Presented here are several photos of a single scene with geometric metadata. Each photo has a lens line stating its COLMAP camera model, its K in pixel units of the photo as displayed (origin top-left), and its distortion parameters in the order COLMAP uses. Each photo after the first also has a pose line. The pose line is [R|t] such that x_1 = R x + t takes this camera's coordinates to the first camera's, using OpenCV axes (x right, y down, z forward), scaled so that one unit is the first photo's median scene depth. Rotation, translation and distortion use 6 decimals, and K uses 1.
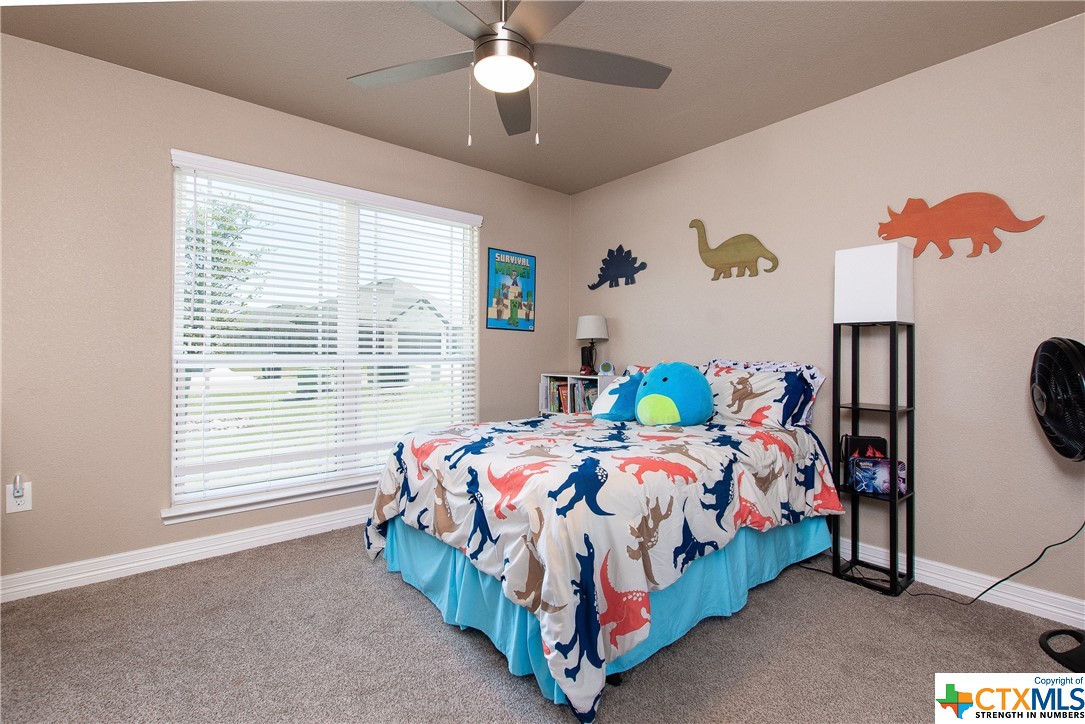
lens RADIAL K [[487.5, 0, 542.5], [0, 487.5, 362.0], [0, 0, 1]] dist [-0.001168, -0.000202]
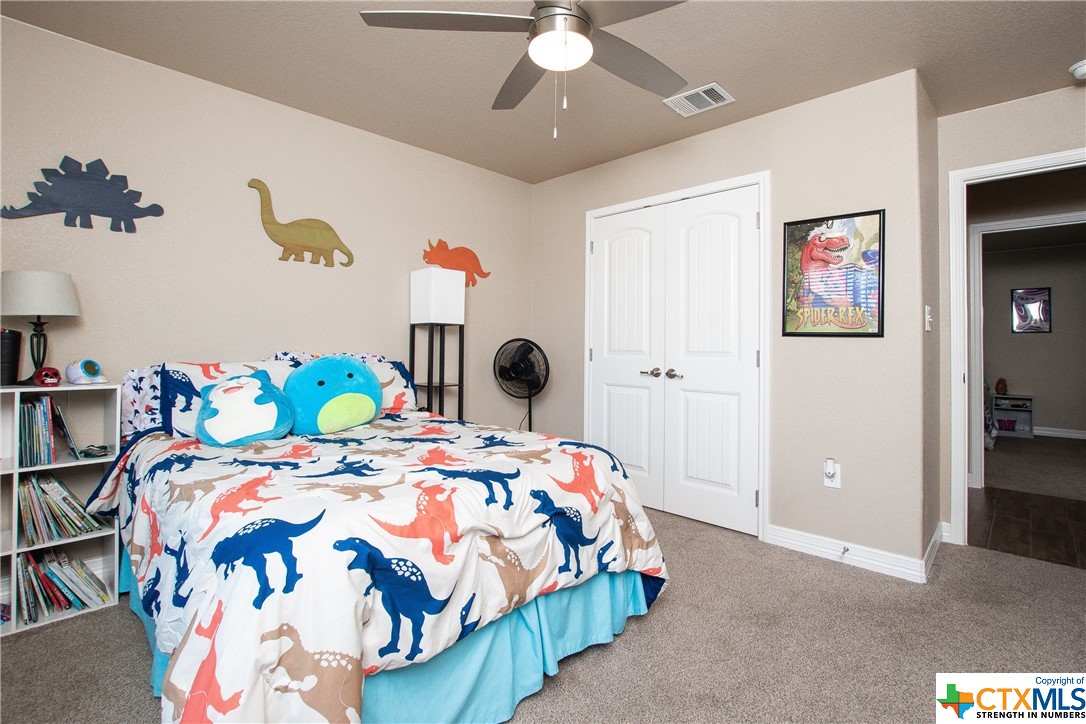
lens RADIAL K [[490.2, 0, 547.7], [0, 490.2, 360.5], [0, 0, 1]] dist [-0.041592, 0.009375]
pose [[-0.088978, -0.035327, 0.995407, -0.570196], [0.005035, 0.999342, 0.035917, -0.018861], [-0.996021, 0.008208, -0.088742, 0.628658]]
